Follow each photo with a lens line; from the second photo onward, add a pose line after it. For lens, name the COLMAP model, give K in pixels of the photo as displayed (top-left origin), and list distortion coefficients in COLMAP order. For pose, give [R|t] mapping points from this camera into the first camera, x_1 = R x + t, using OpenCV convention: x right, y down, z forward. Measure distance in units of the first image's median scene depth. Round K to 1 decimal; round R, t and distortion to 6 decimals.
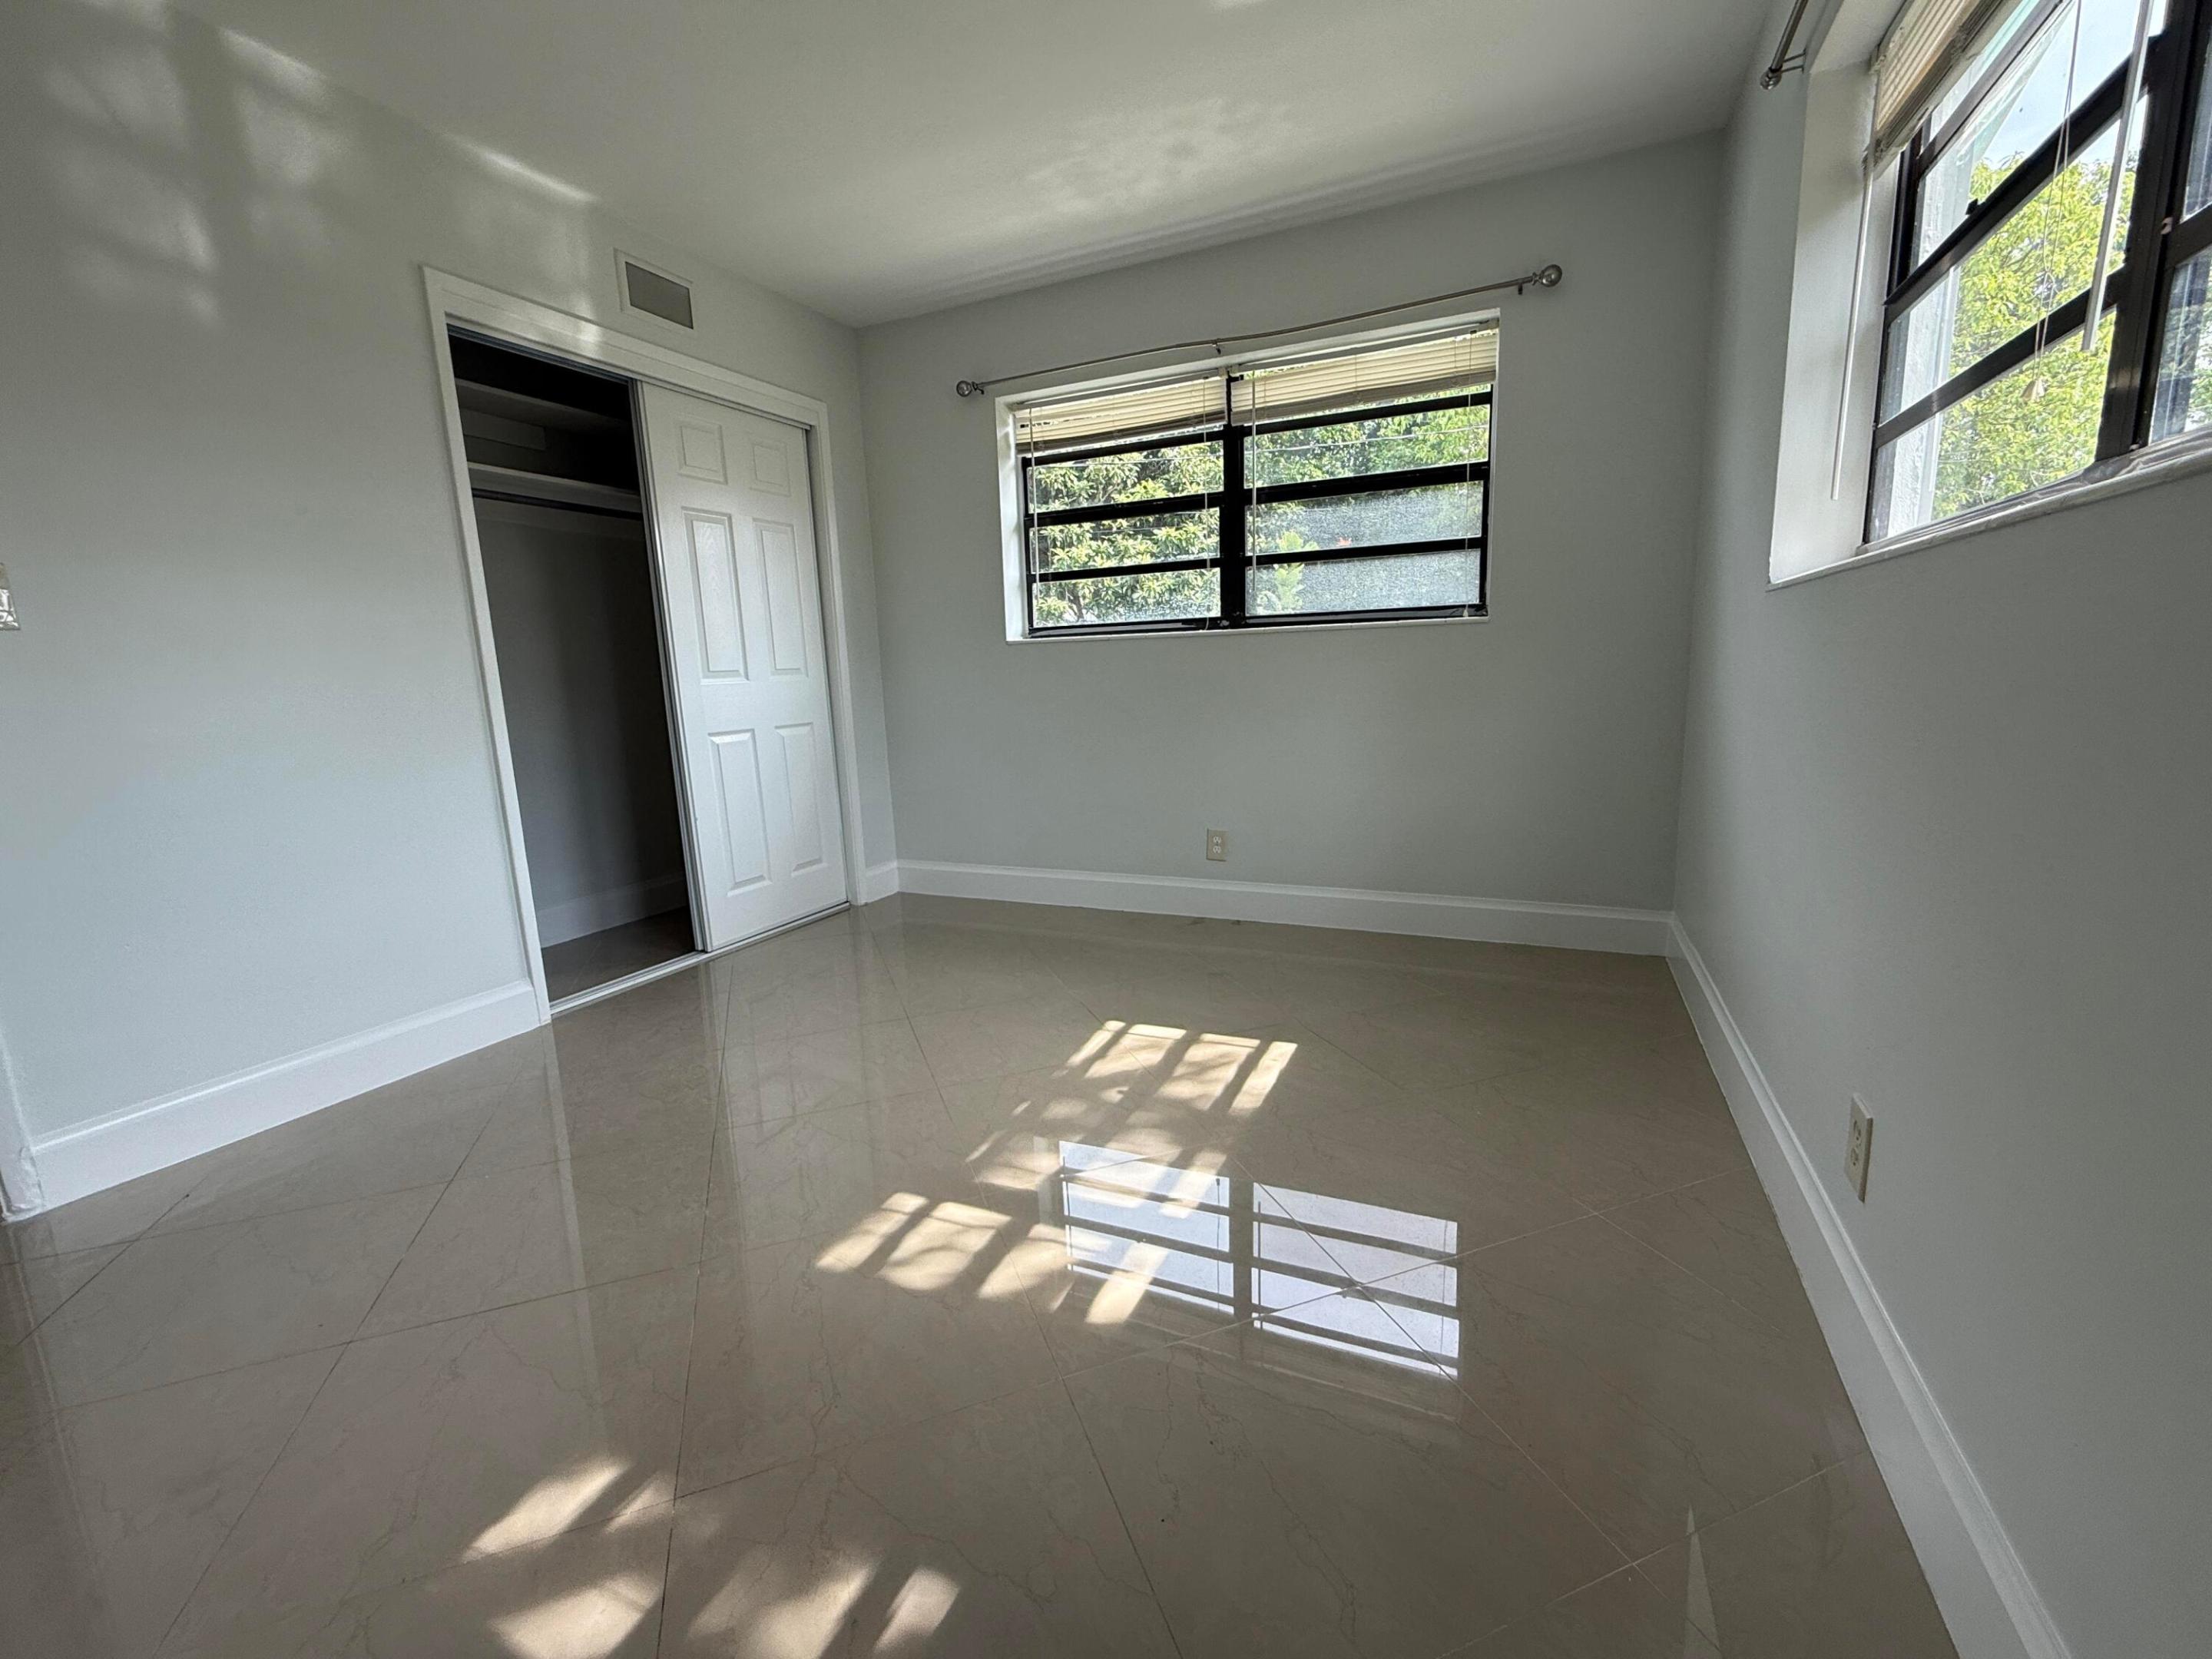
lens RADIAL K [[912.9, 0, 1136.7], [0, 912.9, 848.1], [0, 0, 1]] dist [-0.017473, 0.000024]
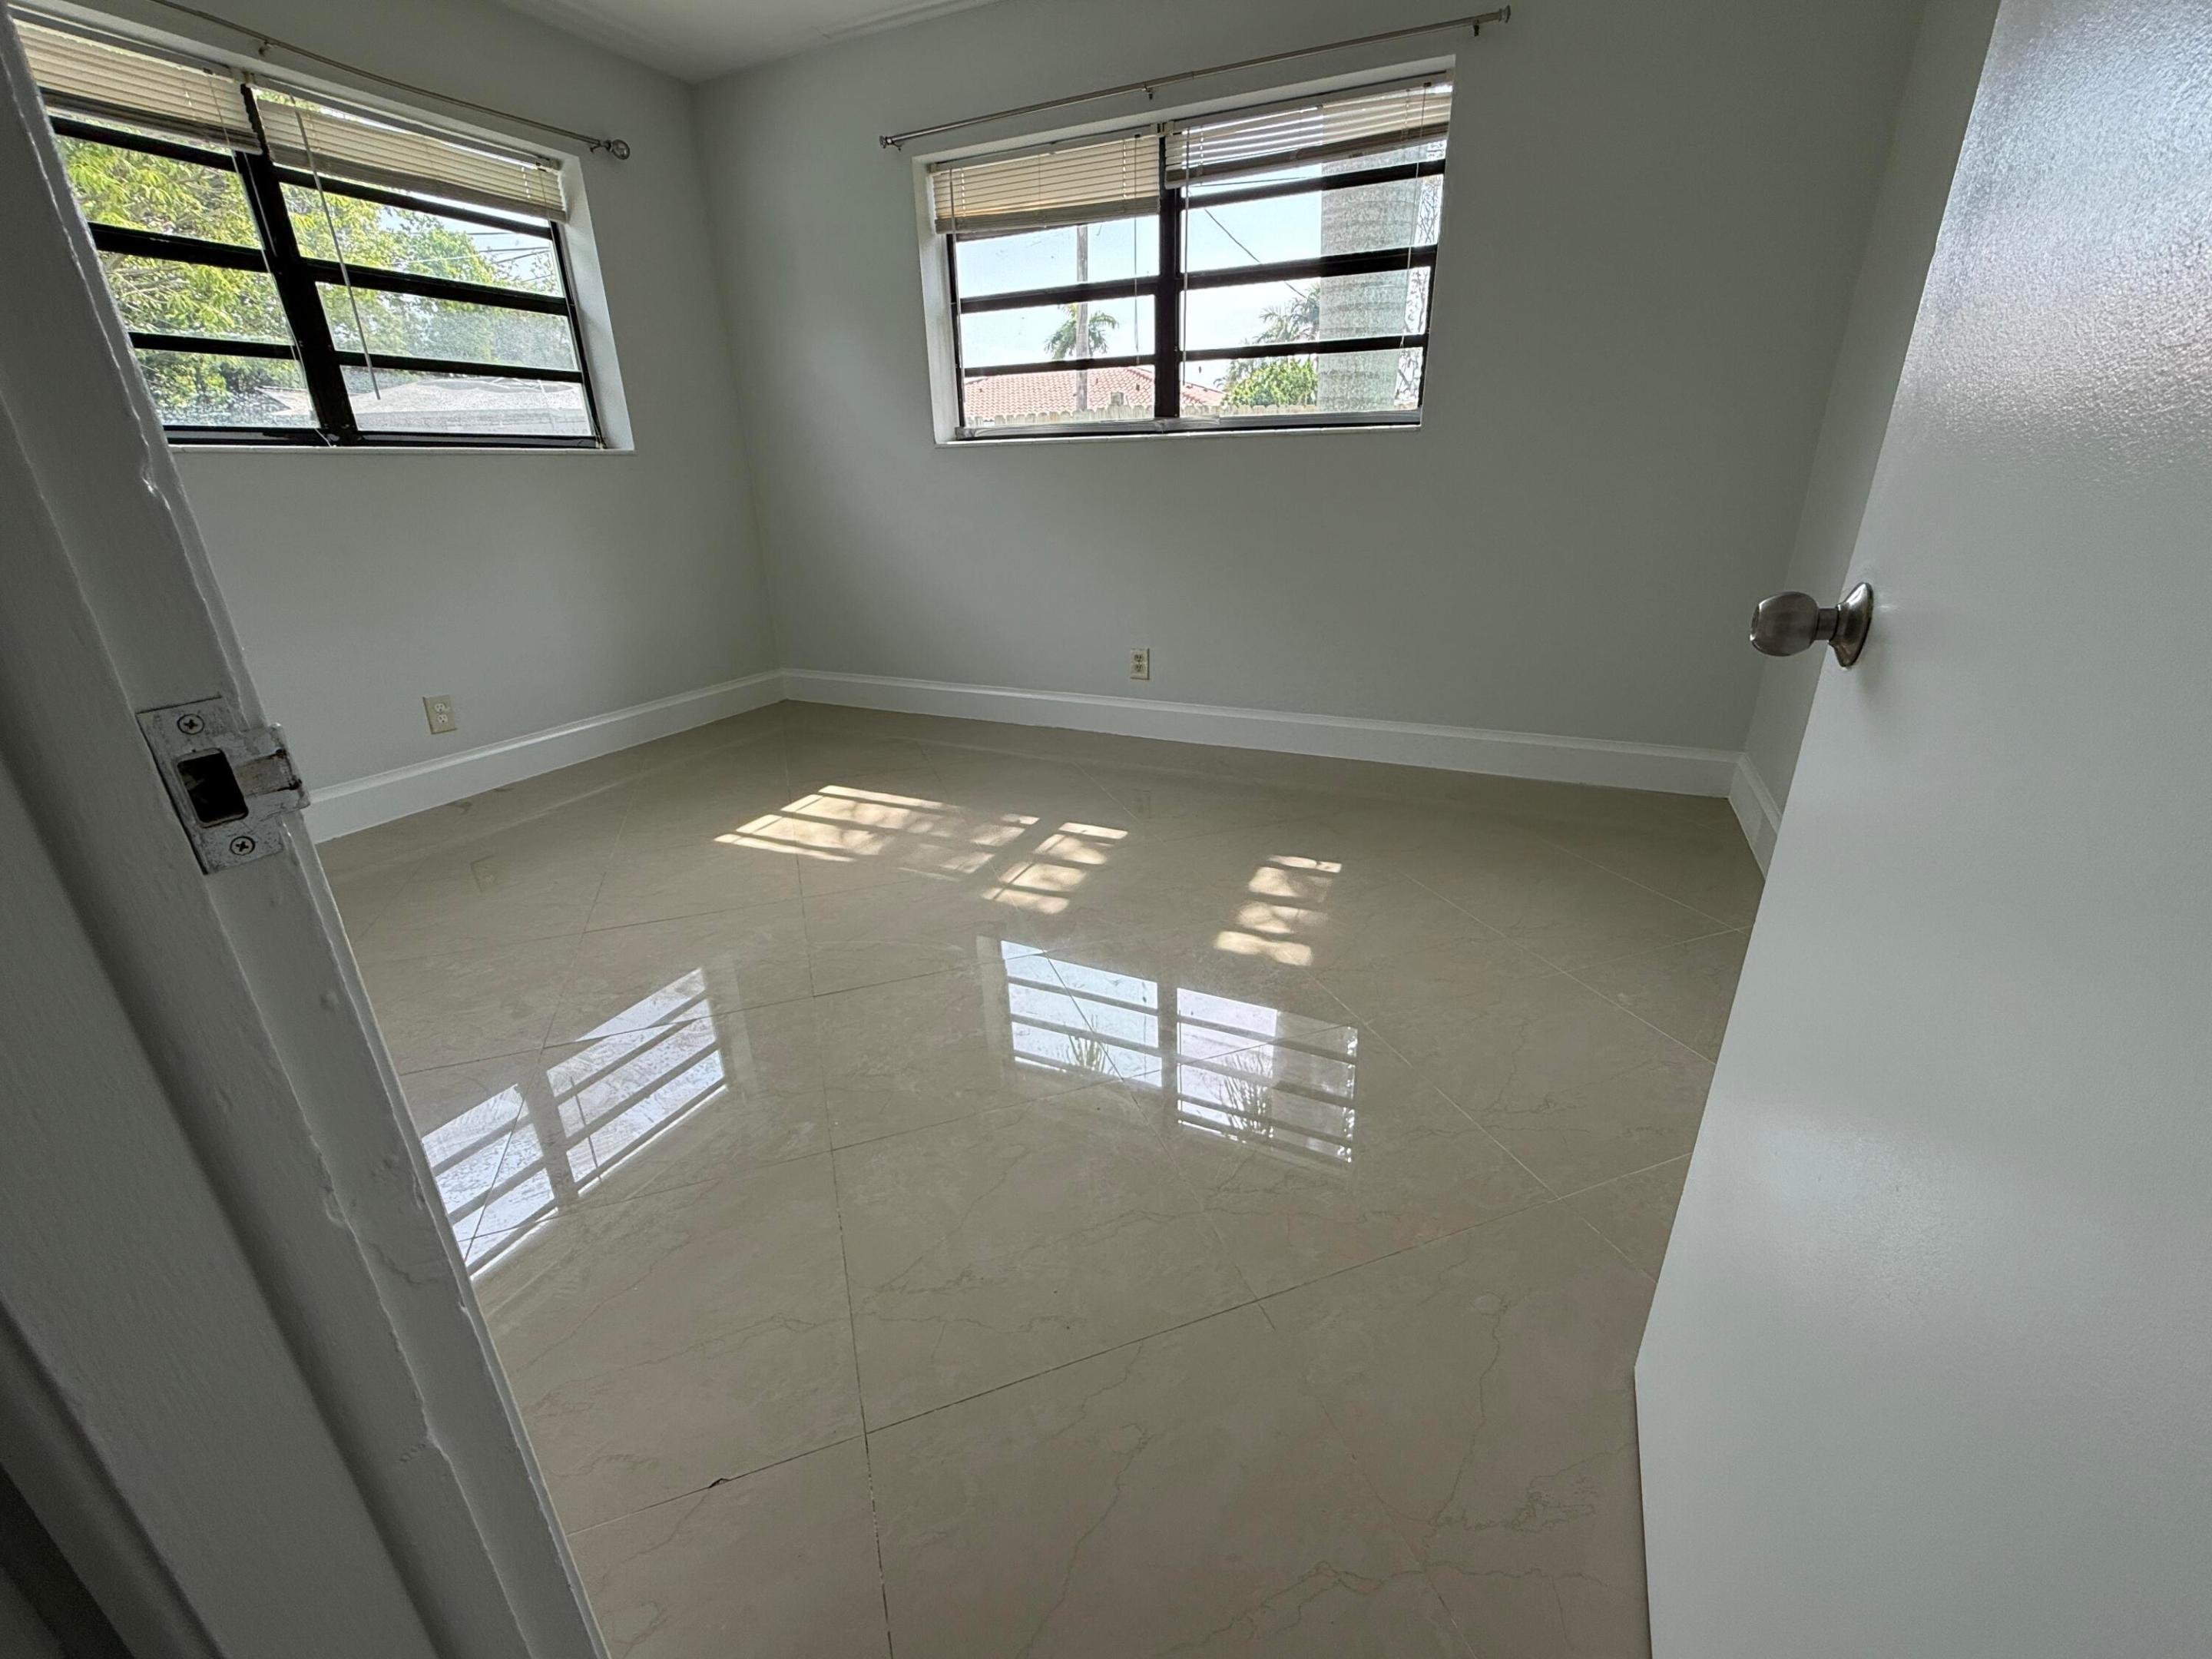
lens RADIAL K [[887.3, 0, 1103.2], [0, 887.3, 814.2], [0, 0, 1]] dist [0.001273, 0.000410]
pose [[0.025147, -0.334016, 0.942232, -0.759238], [0.212207, 0.922833, 0.321476, -0.055795], [-0.976901, 0.191864, 0.094087, 0.362123]]
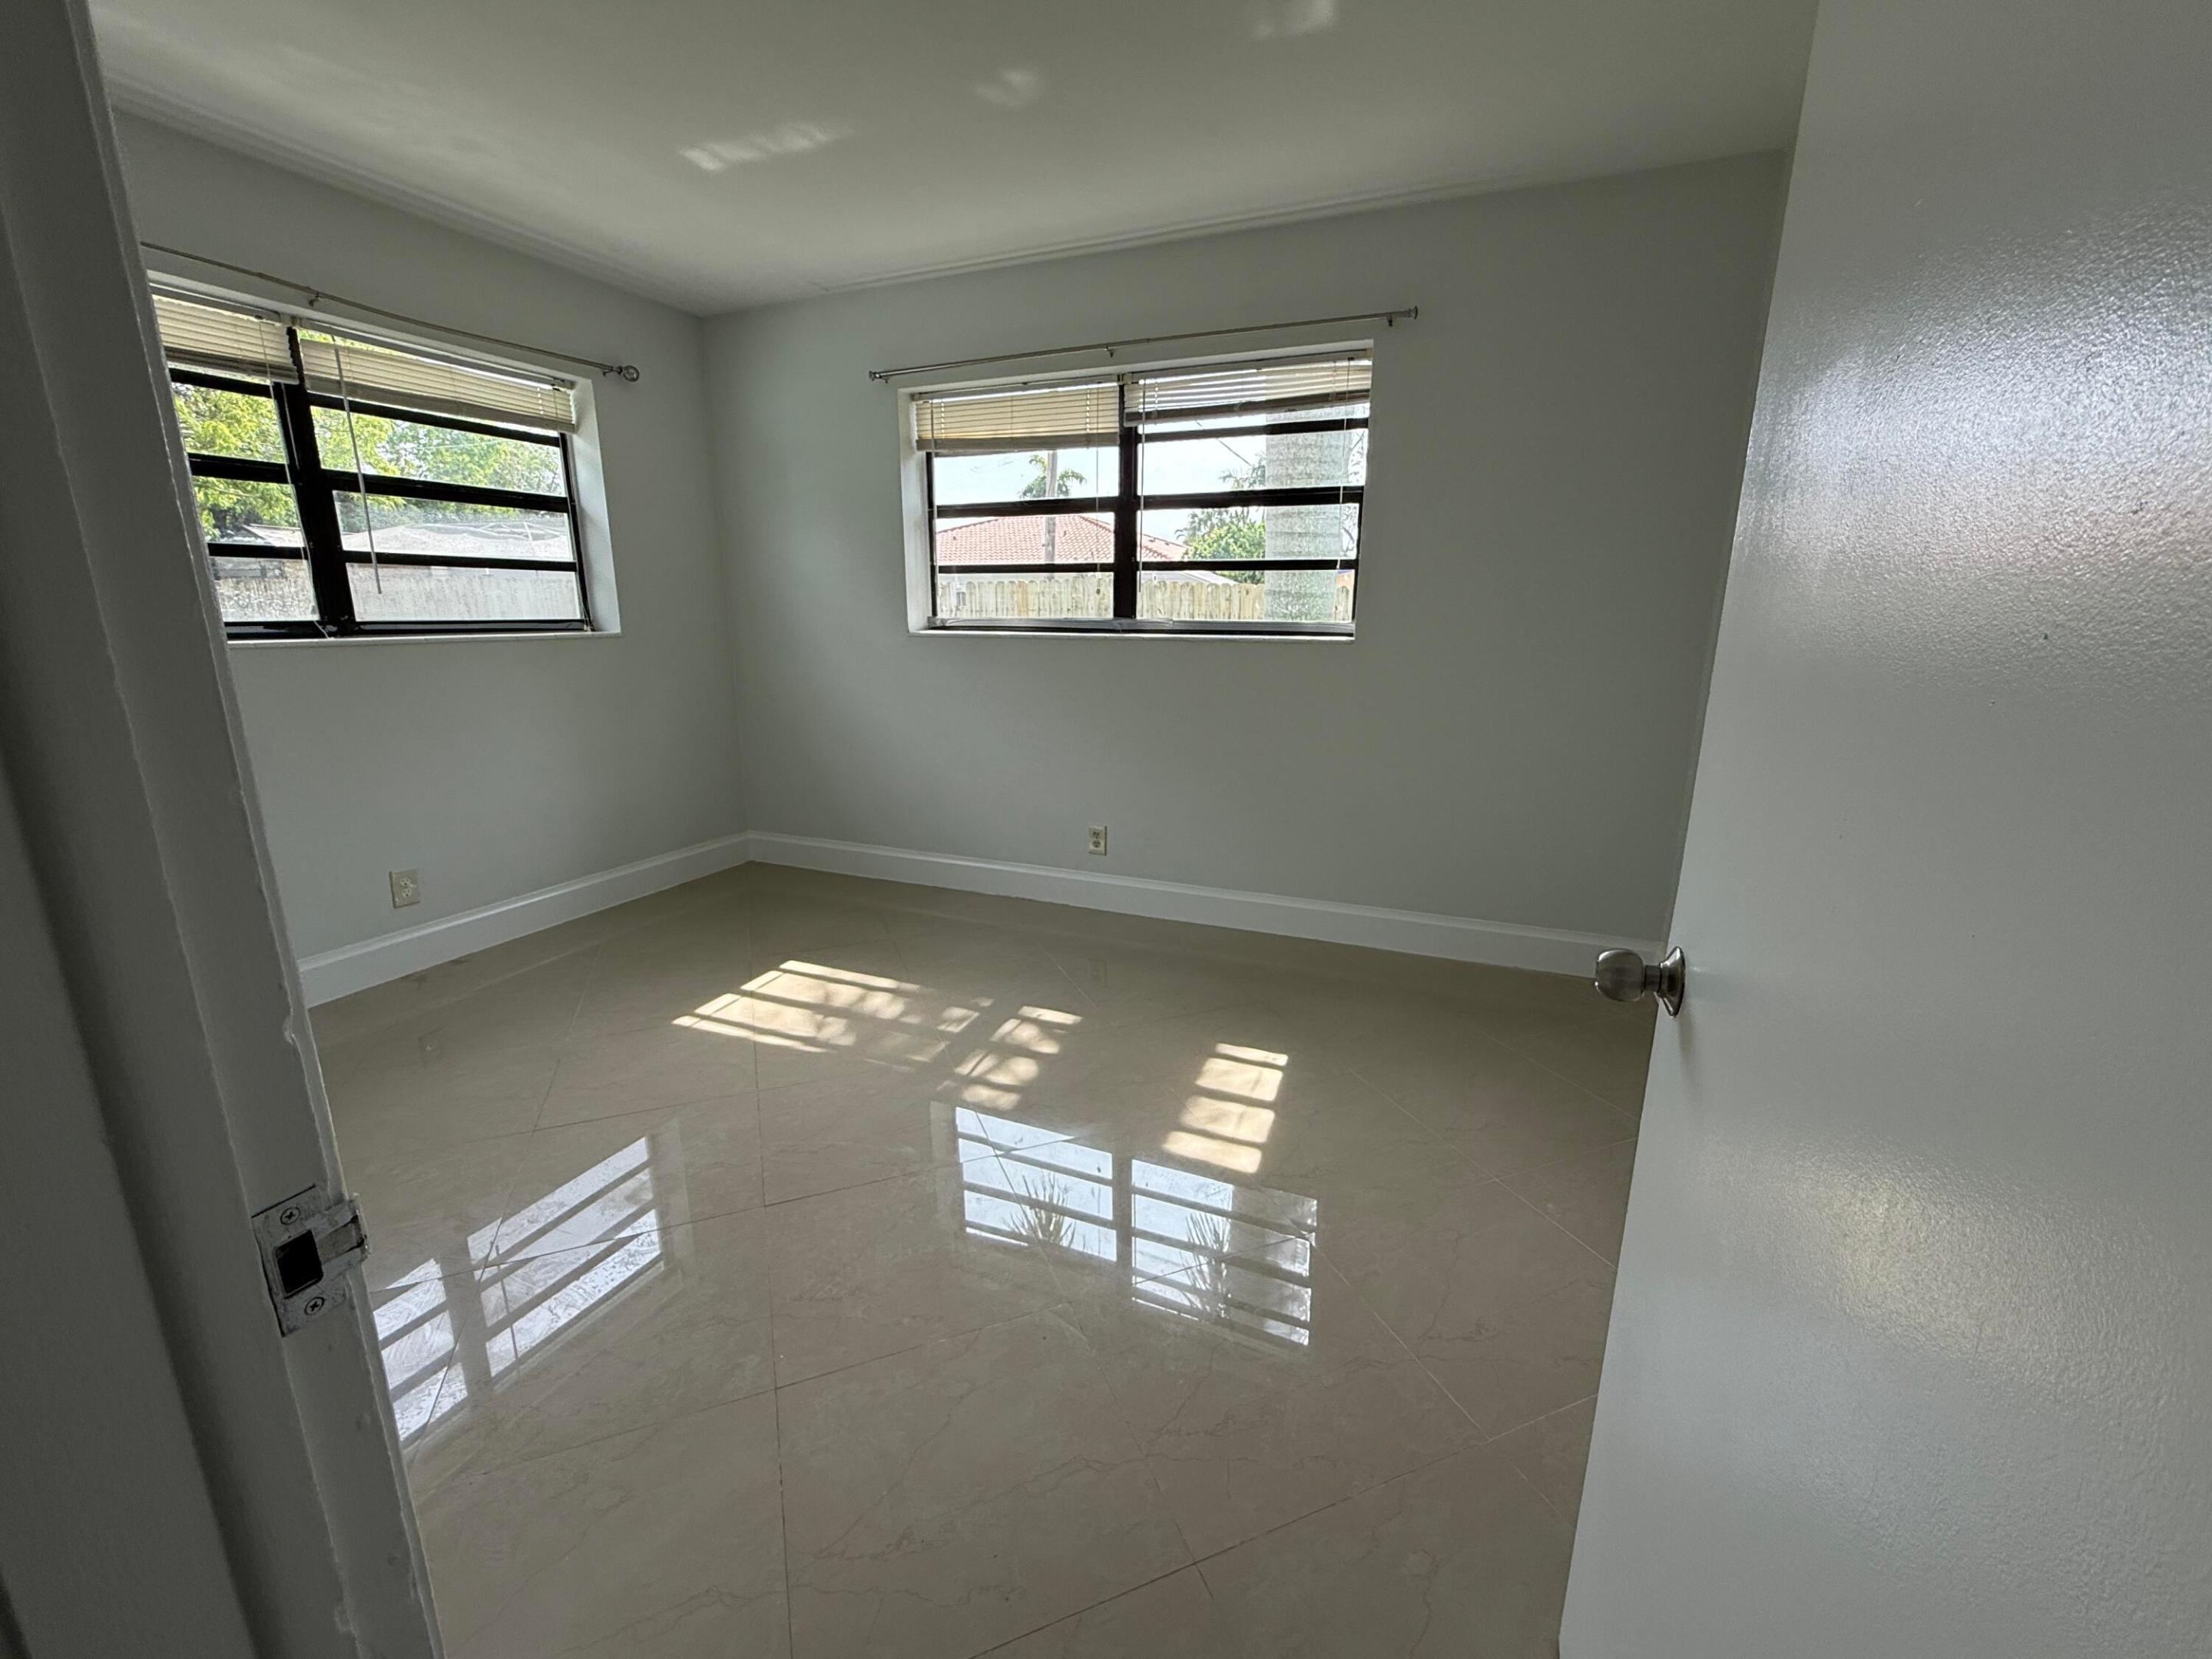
lens RADIAL K [[883.5, 0, 1100.9], [0, 883.5, 829.8], [0, 0, 1]] dist [0.001158, 0.000034]
pose [[-0.010144, -0.208244, 0.978024, -0.774855], [0.188832, 0.960078, 0.206382, -0.111776], [-0.981957, 0.186776, 0.029584, 0.345119]]
